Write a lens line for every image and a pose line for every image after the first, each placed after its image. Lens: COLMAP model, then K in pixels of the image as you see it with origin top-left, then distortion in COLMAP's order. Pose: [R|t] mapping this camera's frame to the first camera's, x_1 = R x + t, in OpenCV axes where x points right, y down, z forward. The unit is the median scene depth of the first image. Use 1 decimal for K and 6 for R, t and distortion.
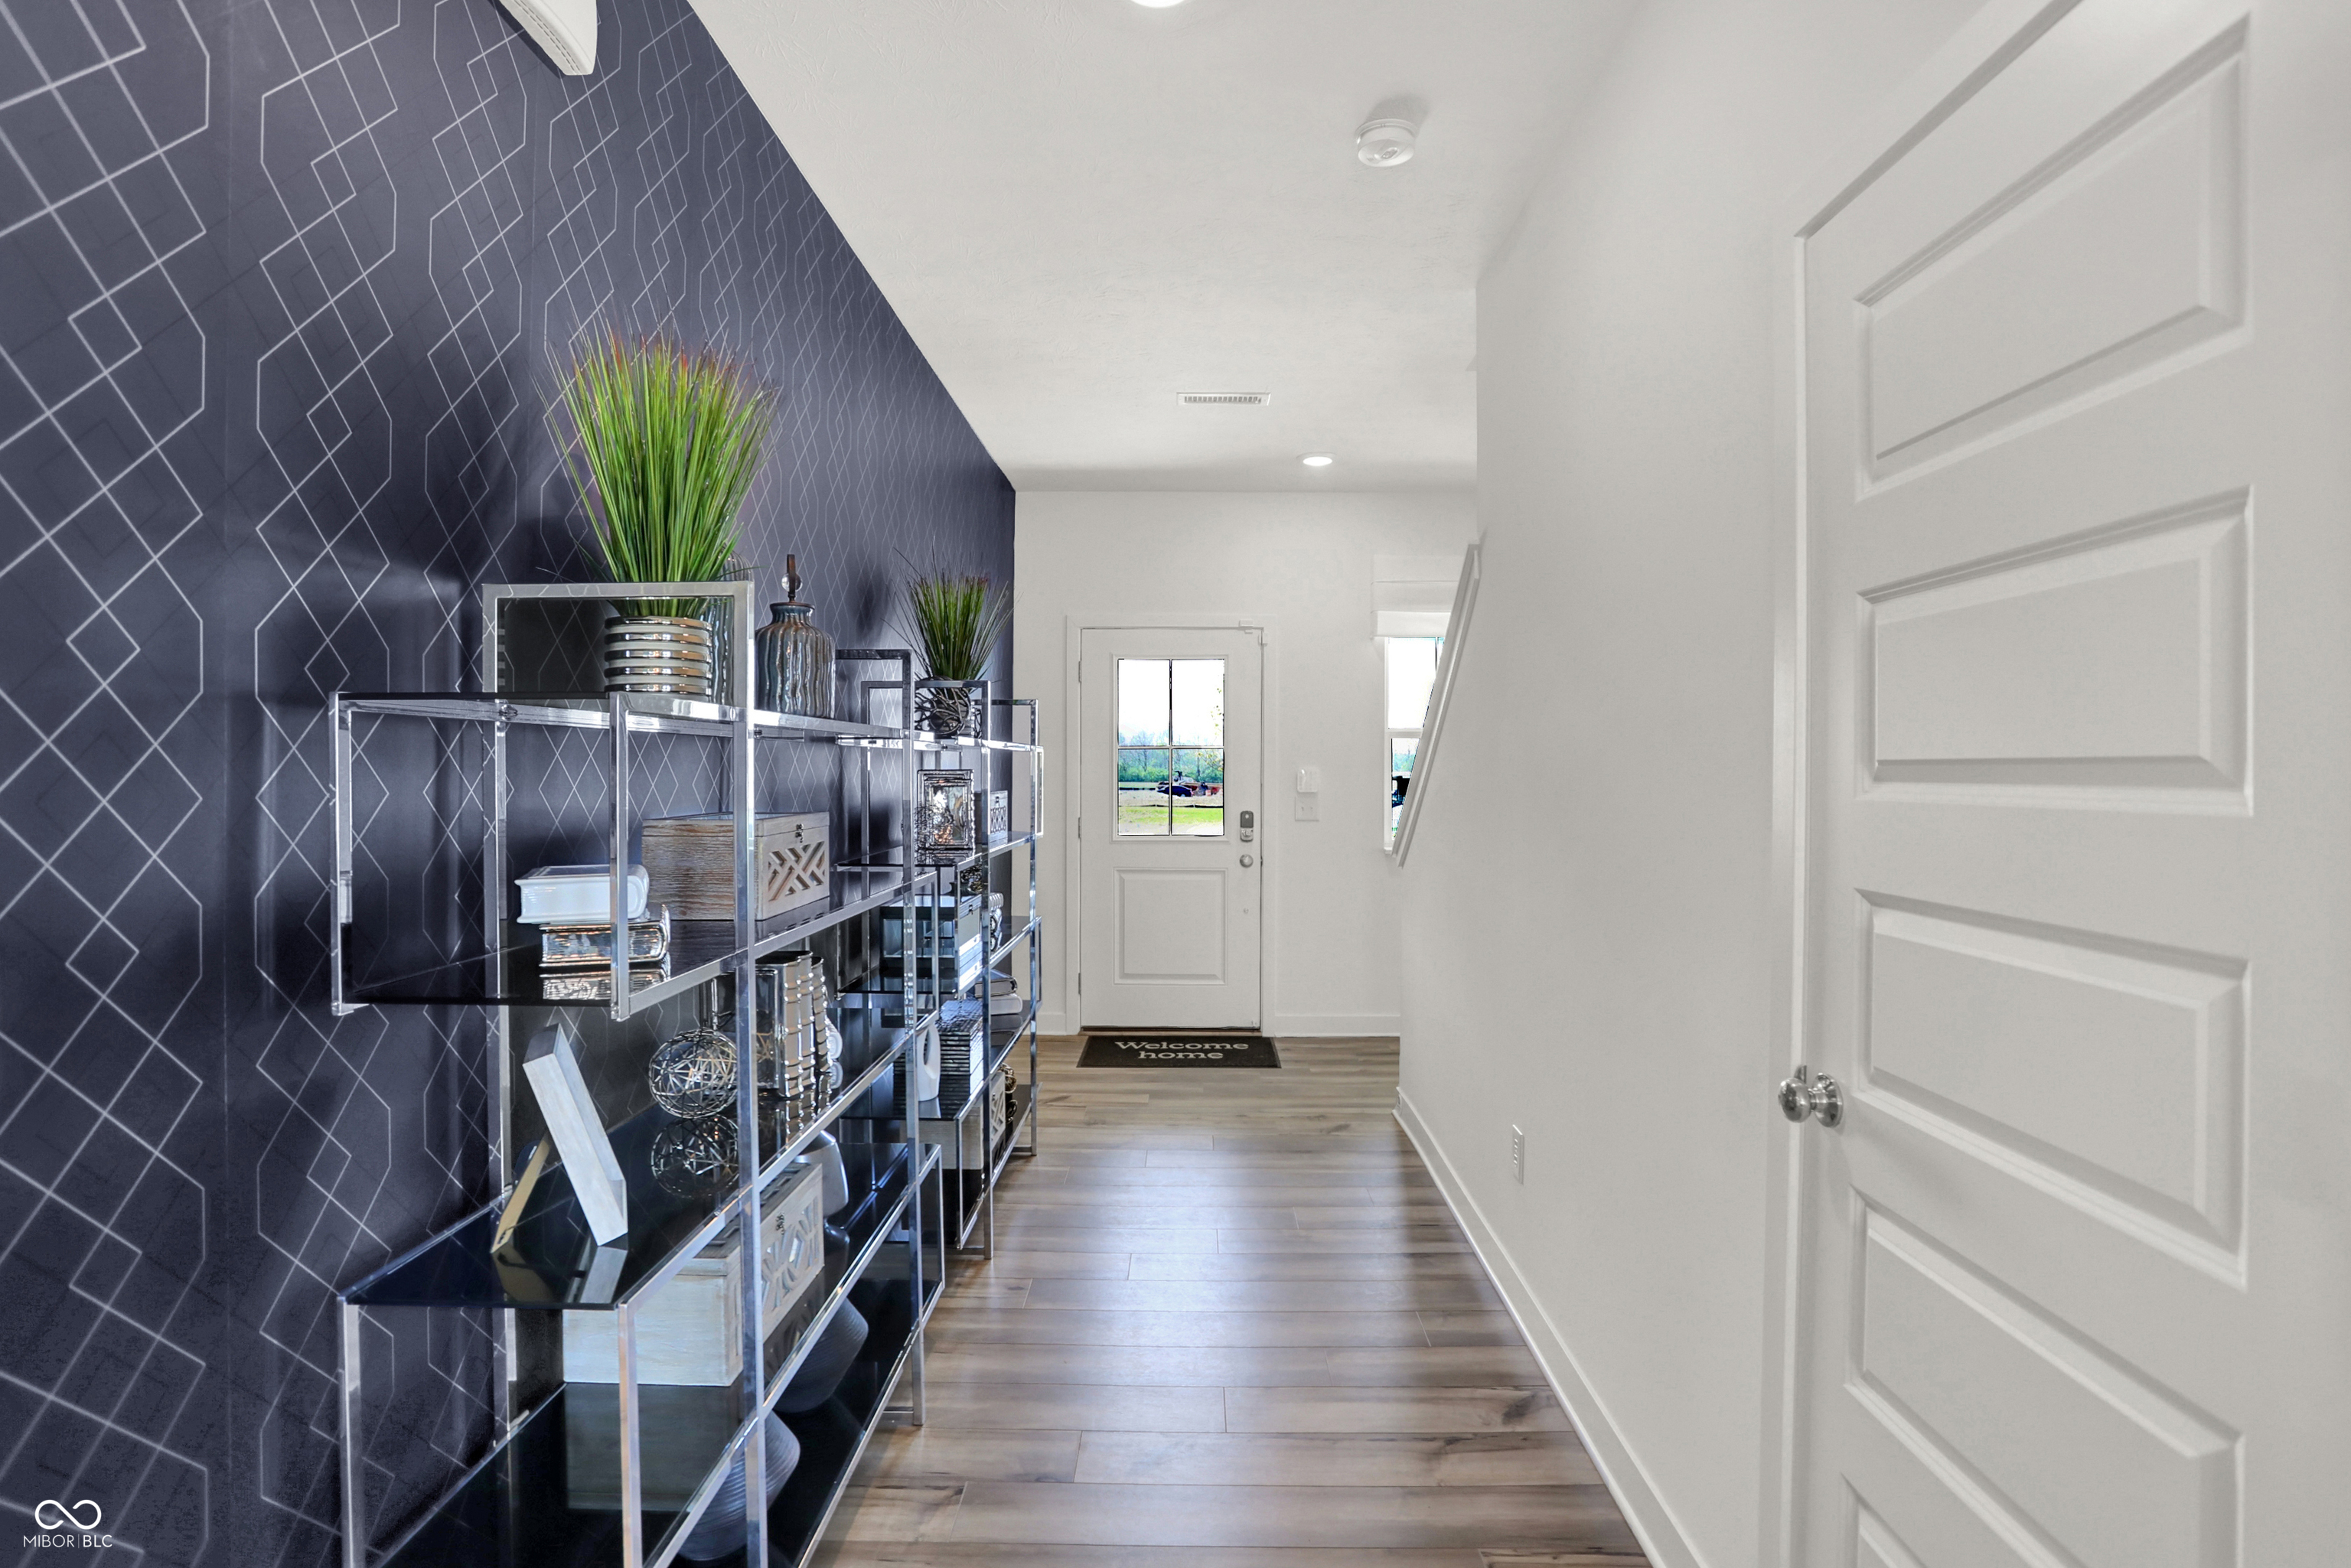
lens RADIAL K [[1176.0, 0, 1174.2], [0, 1176.0, 777.4], [0, 0, 1]] dist [-0.063219, 0.017371]
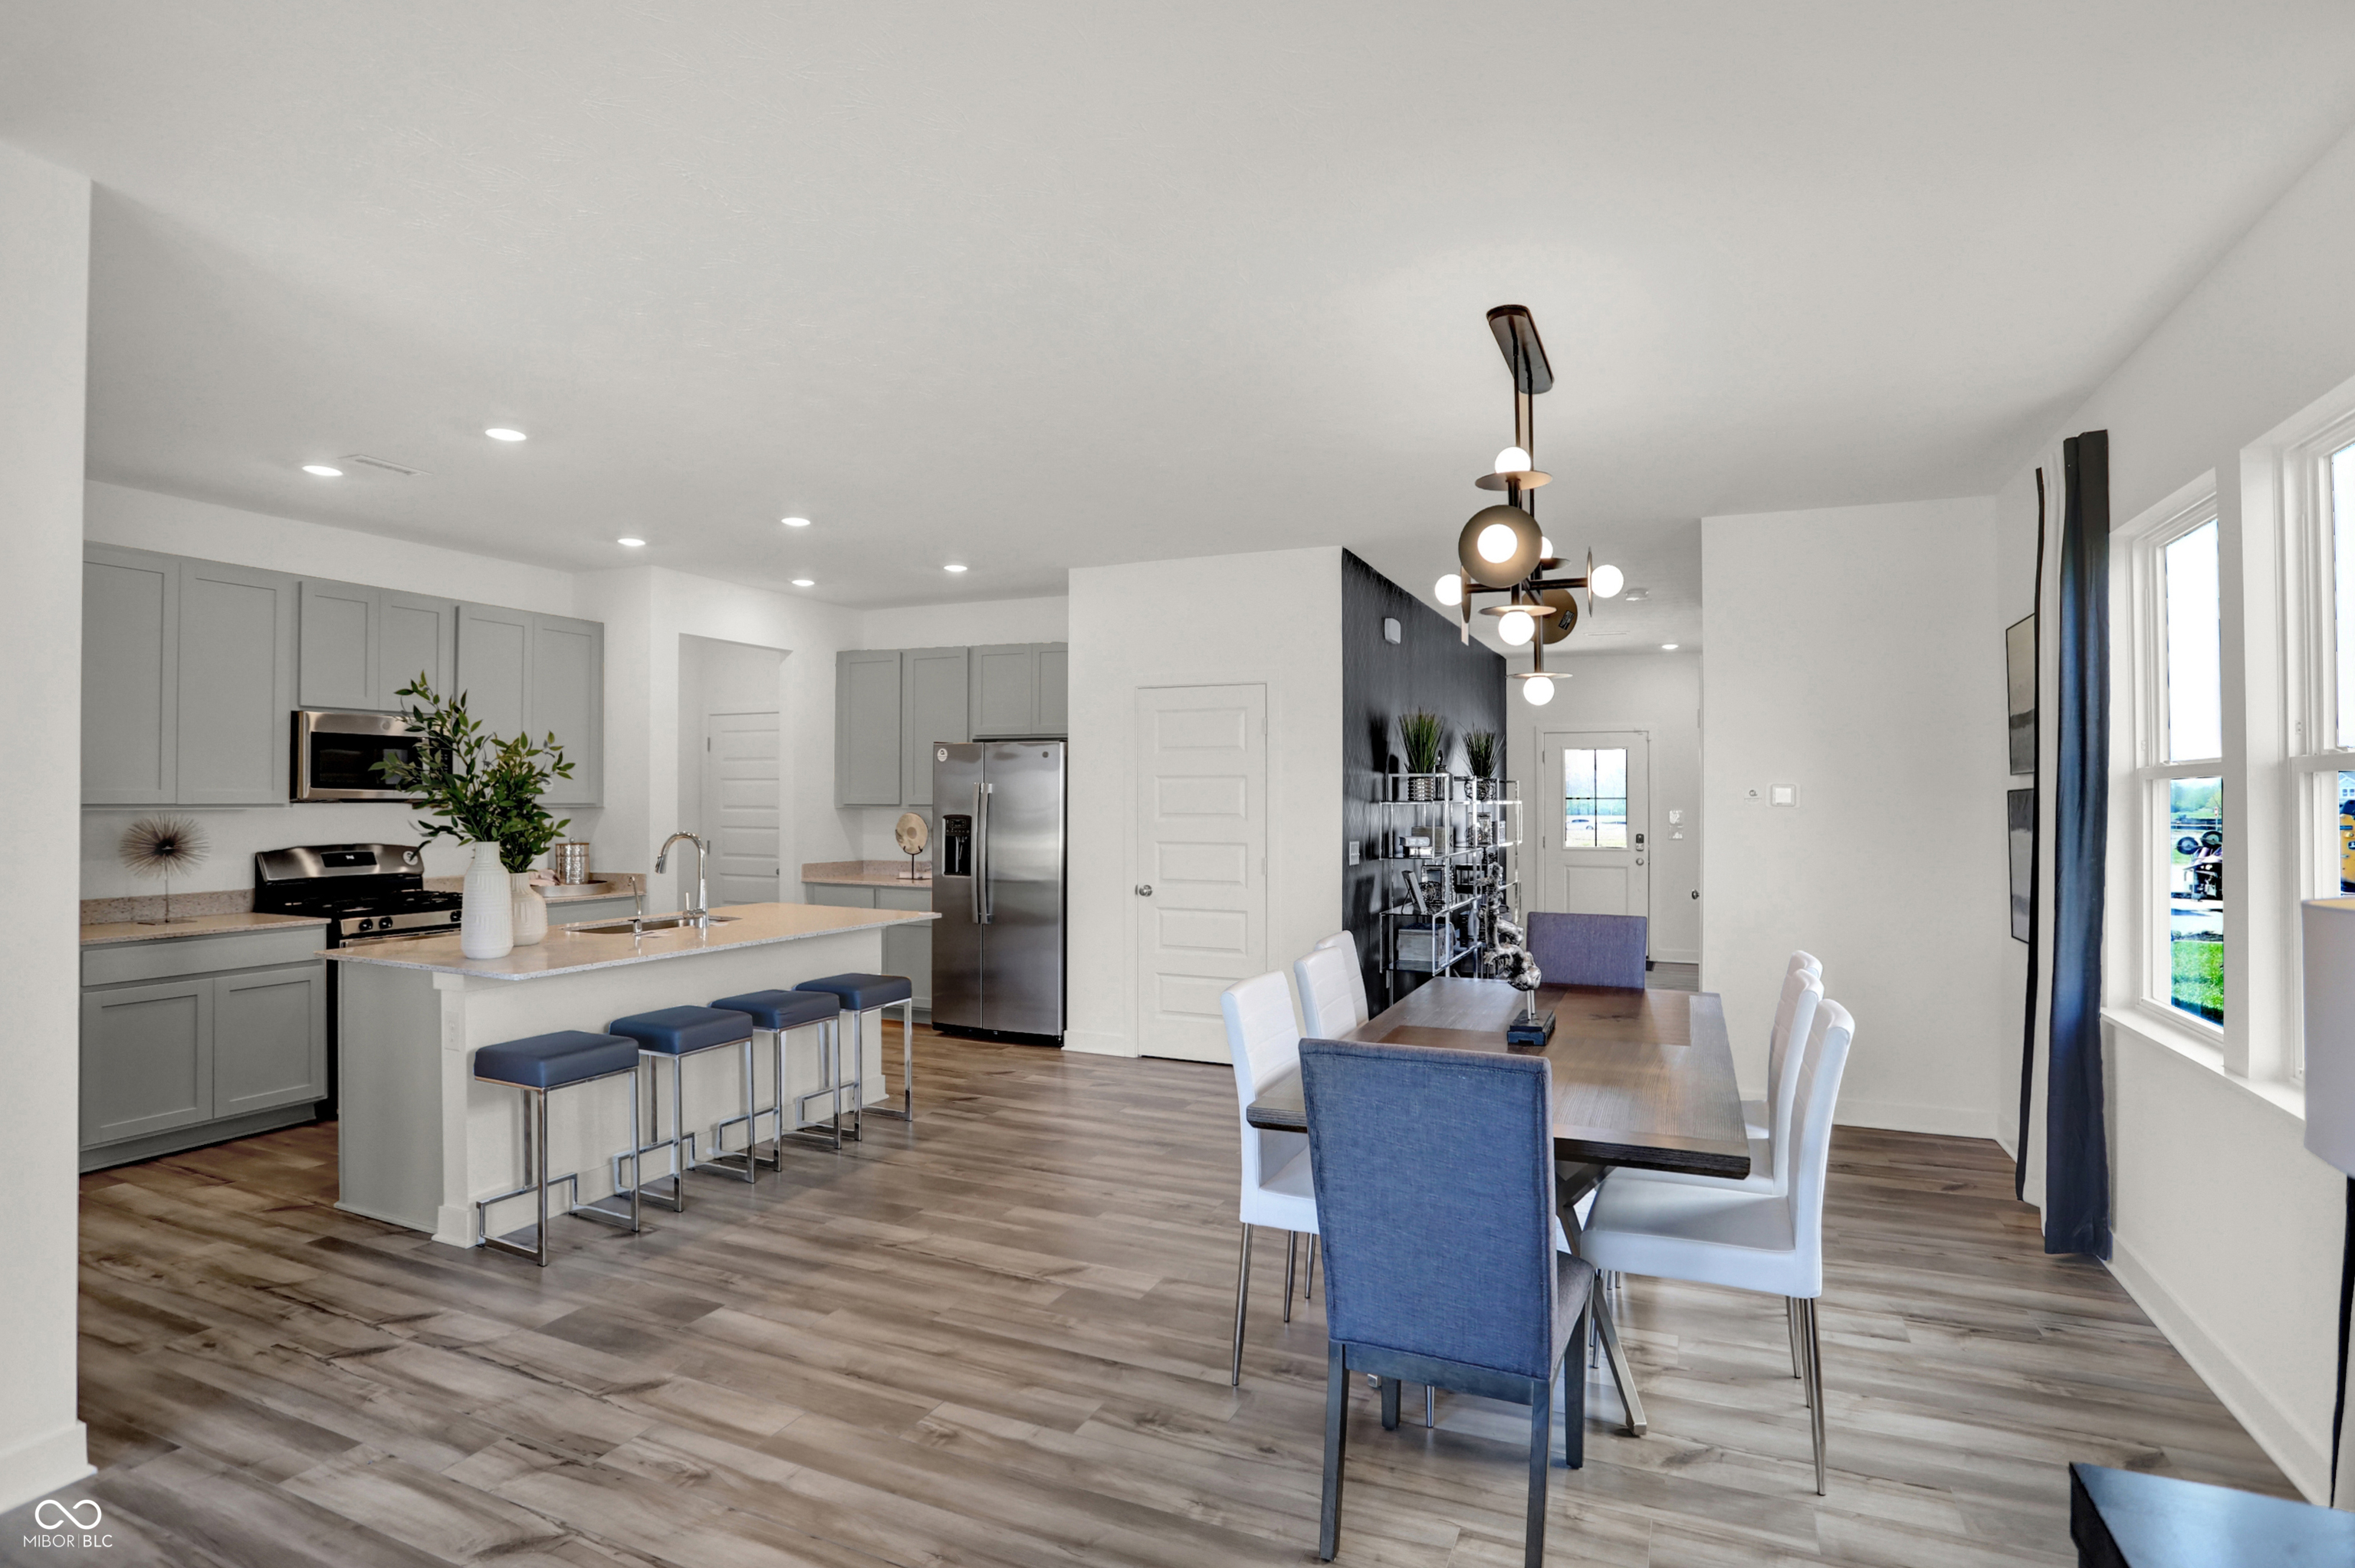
lens RADIAL K [[1177.9, 0, 1186.7], [0, 1177.9, 796.9], [0, 0, 1]] dist [-0.063219, 0.017371]
pose [[0.921654, -0.005998, -0.387966, 0.195440], [0.000347, 0.999893, -0.014635, -0.003039], [0.388012, 0.013353, 0.921558, -1.516144]]
